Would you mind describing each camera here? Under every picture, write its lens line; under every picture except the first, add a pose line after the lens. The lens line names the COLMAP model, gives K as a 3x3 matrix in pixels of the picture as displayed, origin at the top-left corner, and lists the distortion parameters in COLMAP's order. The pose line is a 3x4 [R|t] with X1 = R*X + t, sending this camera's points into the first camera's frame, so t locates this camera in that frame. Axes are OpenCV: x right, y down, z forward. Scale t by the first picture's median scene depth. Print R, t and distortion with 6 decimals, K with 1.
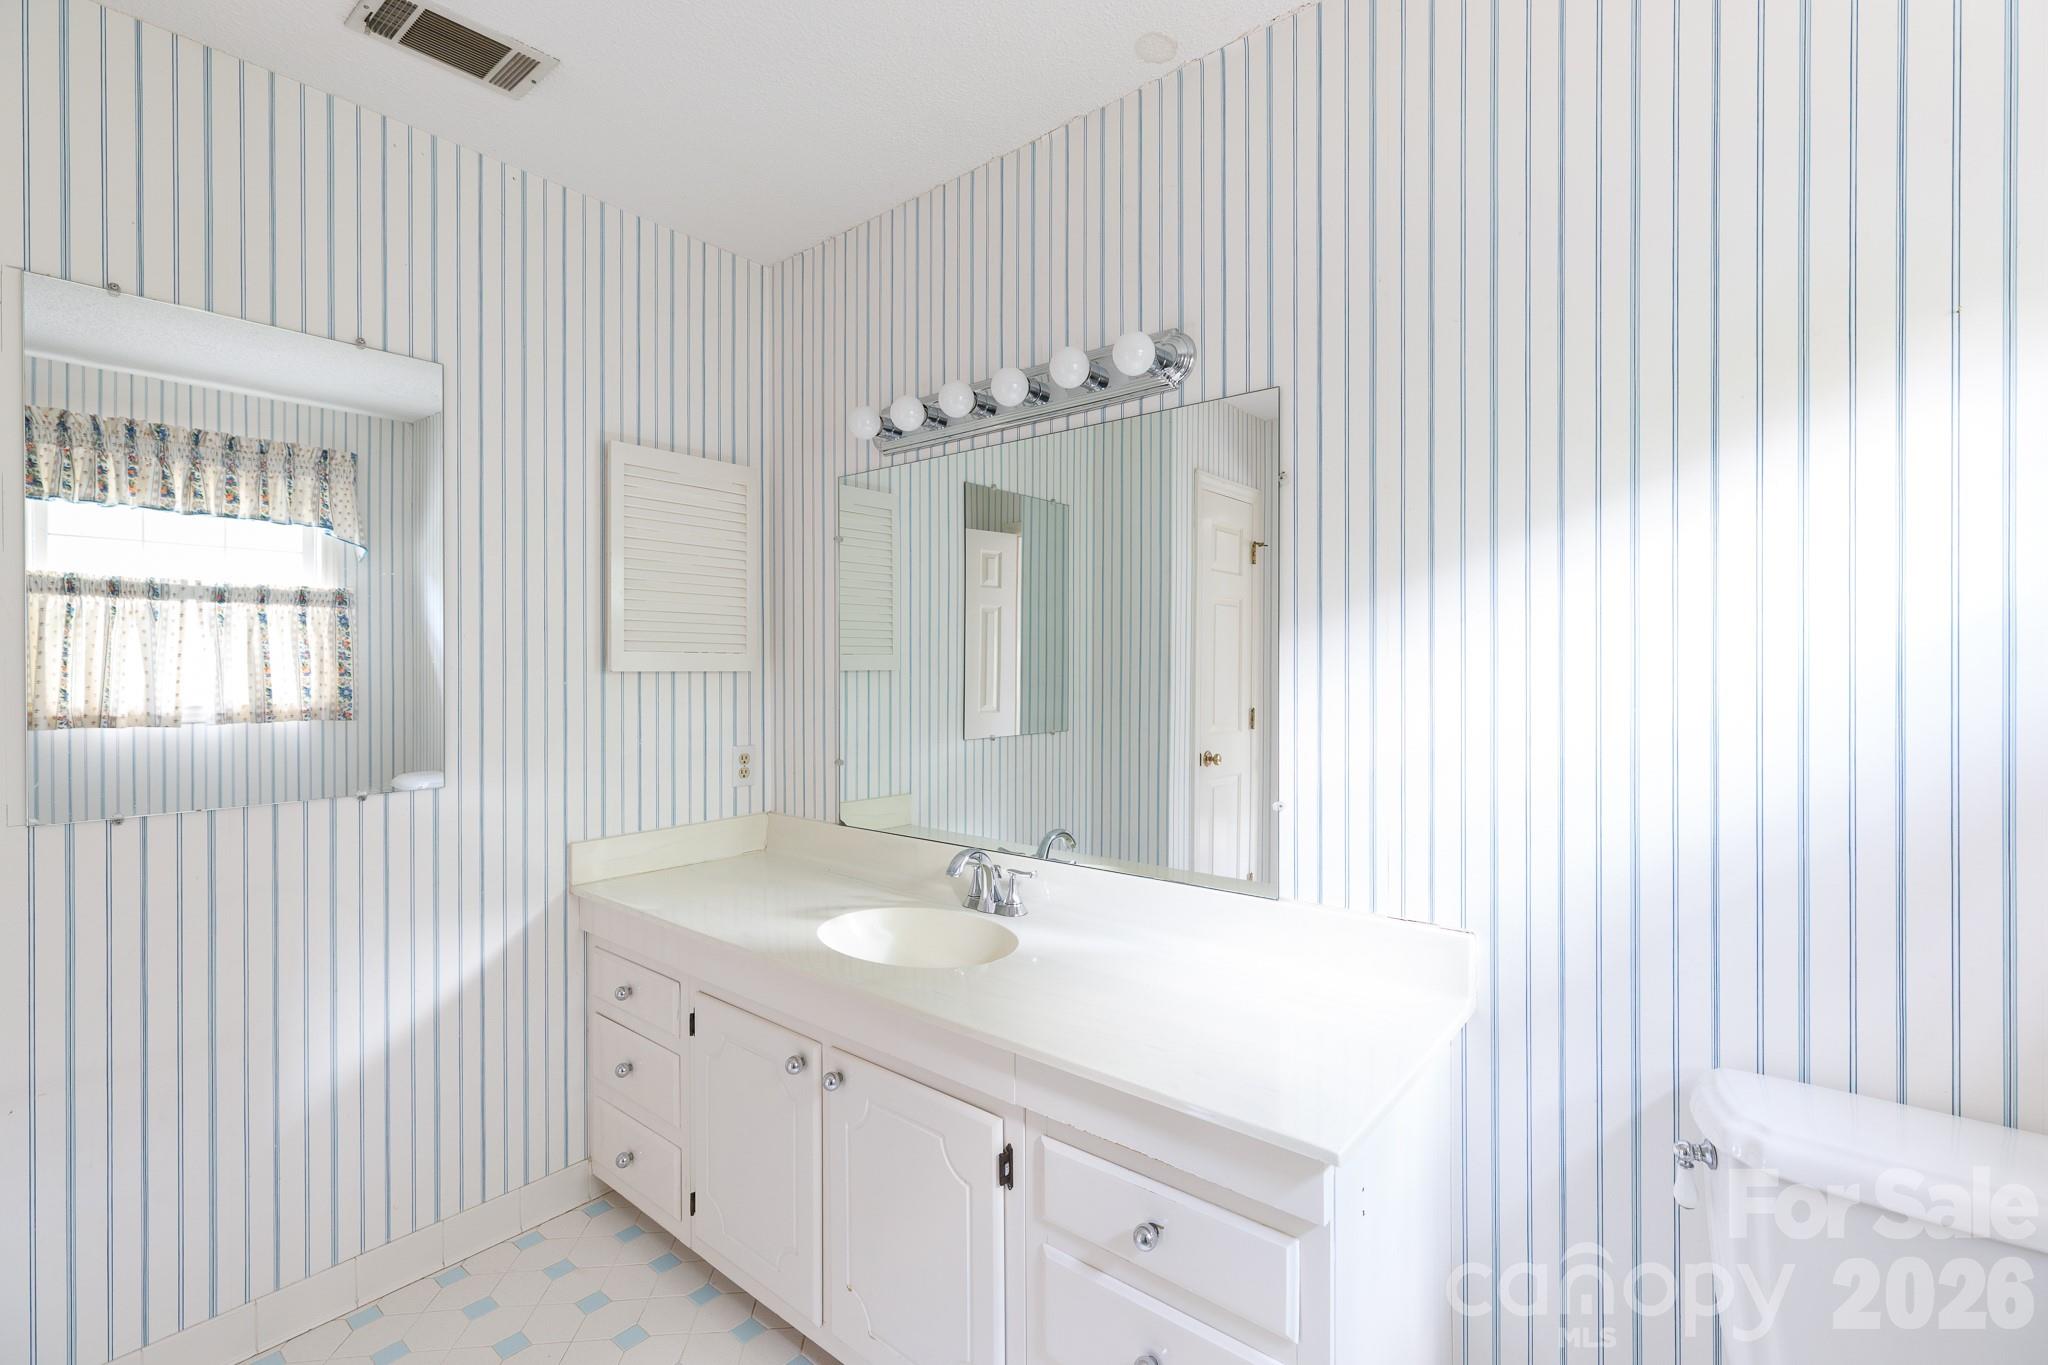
lens RADIAL K [[921.2, 0, 1013.3], [0, 921.2, 668.7], [0, 0, 1]] dist [0.001741, 0.000805]
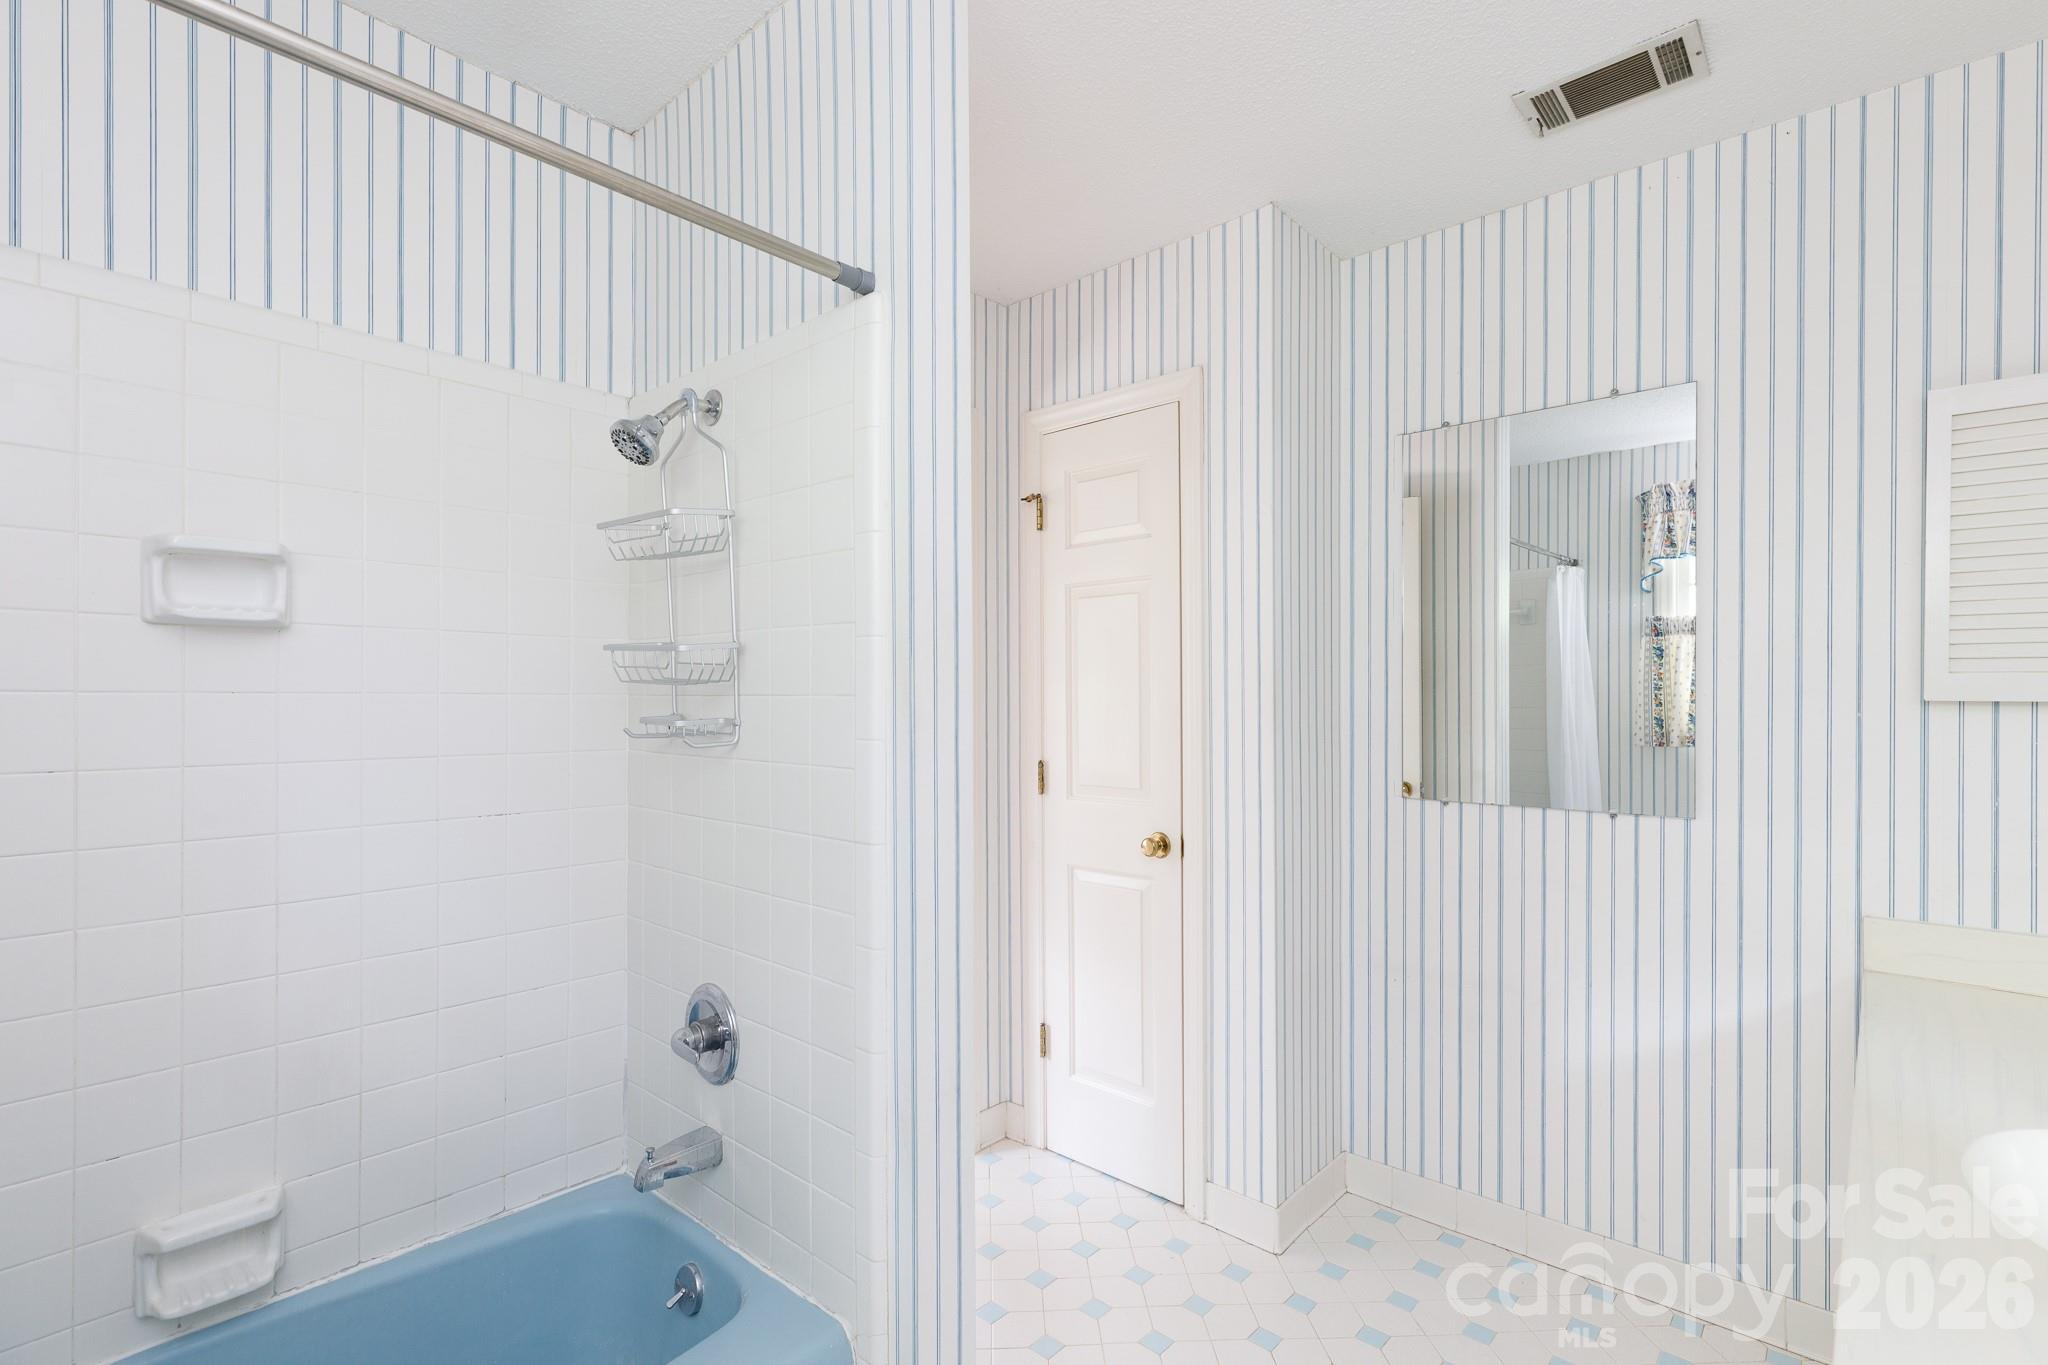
lens RADIAL K [[921.2, 0, 1014.2], [0, 921.2, 695.1], [0, 0, 1]] dist [0.001741, 0.000805]
pose [[-0.048466, 0.001202, -0.998824, 0.351403], [-0.003217, 0.999994, 0.001359, -0.000026], [0.998820, 0.003280, -0.048462, 0.305419]]
